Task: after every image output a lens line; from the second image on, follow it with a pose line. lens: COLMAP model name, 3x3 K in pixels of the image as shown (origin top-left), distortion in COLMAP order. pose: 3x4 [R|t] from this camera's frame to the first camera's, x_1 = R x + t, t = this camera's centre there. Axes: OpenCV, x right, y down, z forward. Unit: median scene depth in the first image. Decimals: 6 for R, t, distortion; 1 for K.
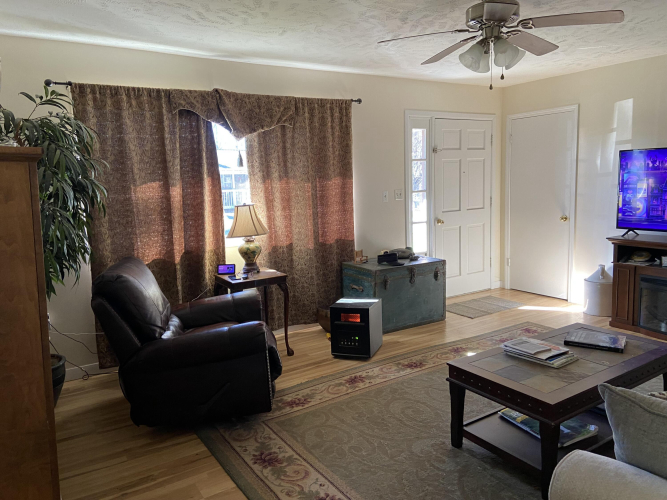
lens RADIAL K [[499.9, 0, 327.1], [0, 499.9, 247.6], [0, 0, 1]] dist [0.119591, -0.144693]
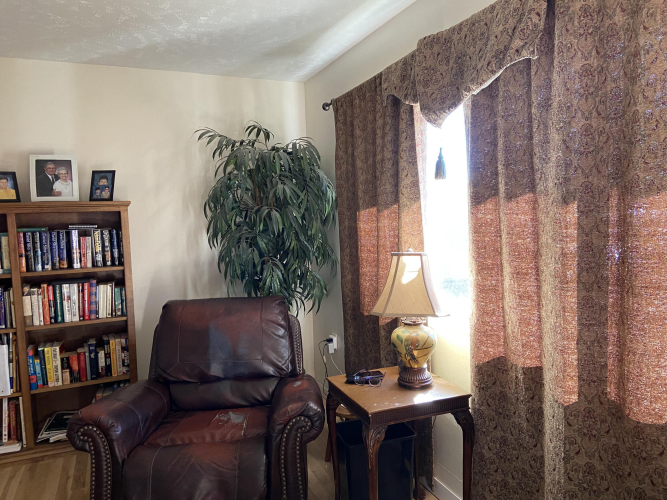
lens RADIAL K [[496.9, 0, 332.3], [0, 496.9, 255.8], [0, 0, 1]] dist [0.111270, -0.137286]
pose [[-0.167313, 0.112698, -0.979441, 0.327555], [-0.102013, 0.986134, 0.130895, -0.129434], [0.980612, 0.121816, -0.153497, 0.914882]]
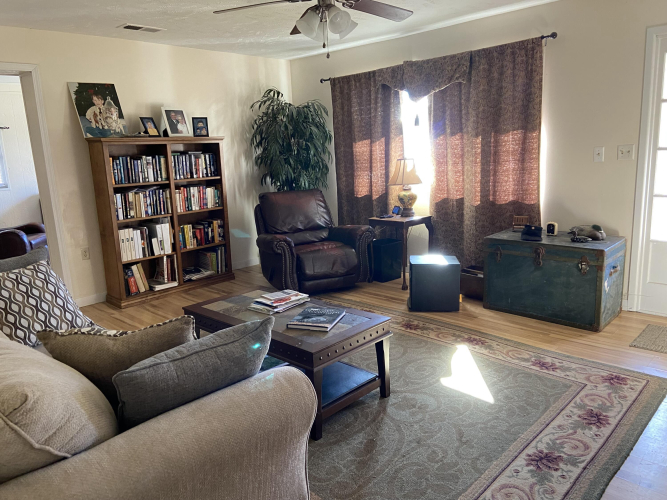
lens RADIAL K [[499.9, 0, 327.1], [0, 499.9, 247.6], [0, 0, 1]] dist [0.119591, -0.144693]
pose [[0.219867, 0.214188, -0.951726, 0.901203], [-0.099511, 0.975434, 0.196535, -0.087591], [0.970441, 0.051496, 0.235780, 0.498758]]
